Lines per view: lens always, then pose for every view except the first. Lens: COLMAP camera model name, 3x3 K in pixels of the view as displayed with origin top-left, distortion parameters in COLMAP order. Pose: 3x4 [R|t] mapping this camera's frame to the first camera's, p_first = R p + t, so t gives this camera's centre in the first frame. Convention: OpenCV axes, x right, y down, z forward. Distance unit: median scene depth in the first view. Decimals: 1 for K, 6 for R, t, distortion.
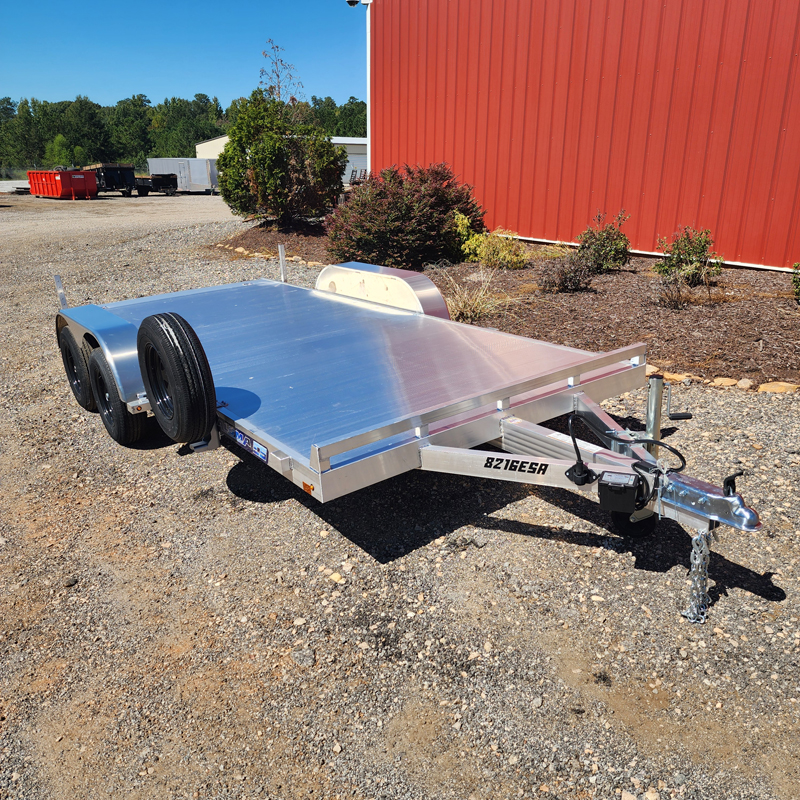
lens RADIAL K [[708.9, 0, 421.3], [0, 708.9, 402.0], [0, 0, 1]] dist [0.078342, -0.070841]
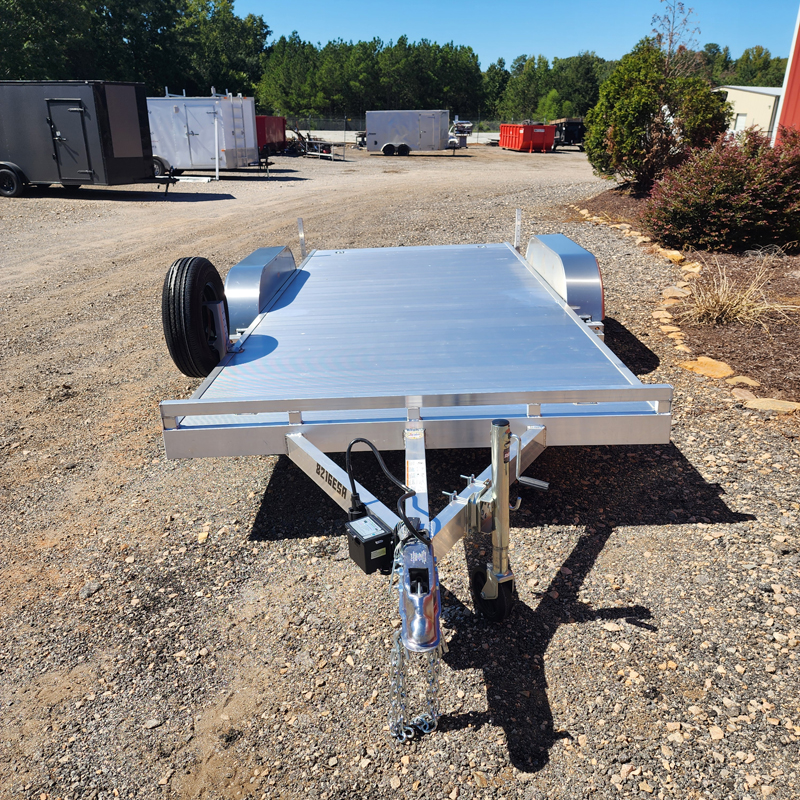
lens RADIAL K [[723.4, 0, 403.9], [0, 723.4, 398.2], [0, 0, 1]] dist [0.048297, -0.013393]
pose [[0.805694, 0.235795, -0.543377, 0.145393], [-0.211383, 0.971406, 0.108107, -0.027011], [0.553331, 0.027759, 0.832499, 0.067793]]
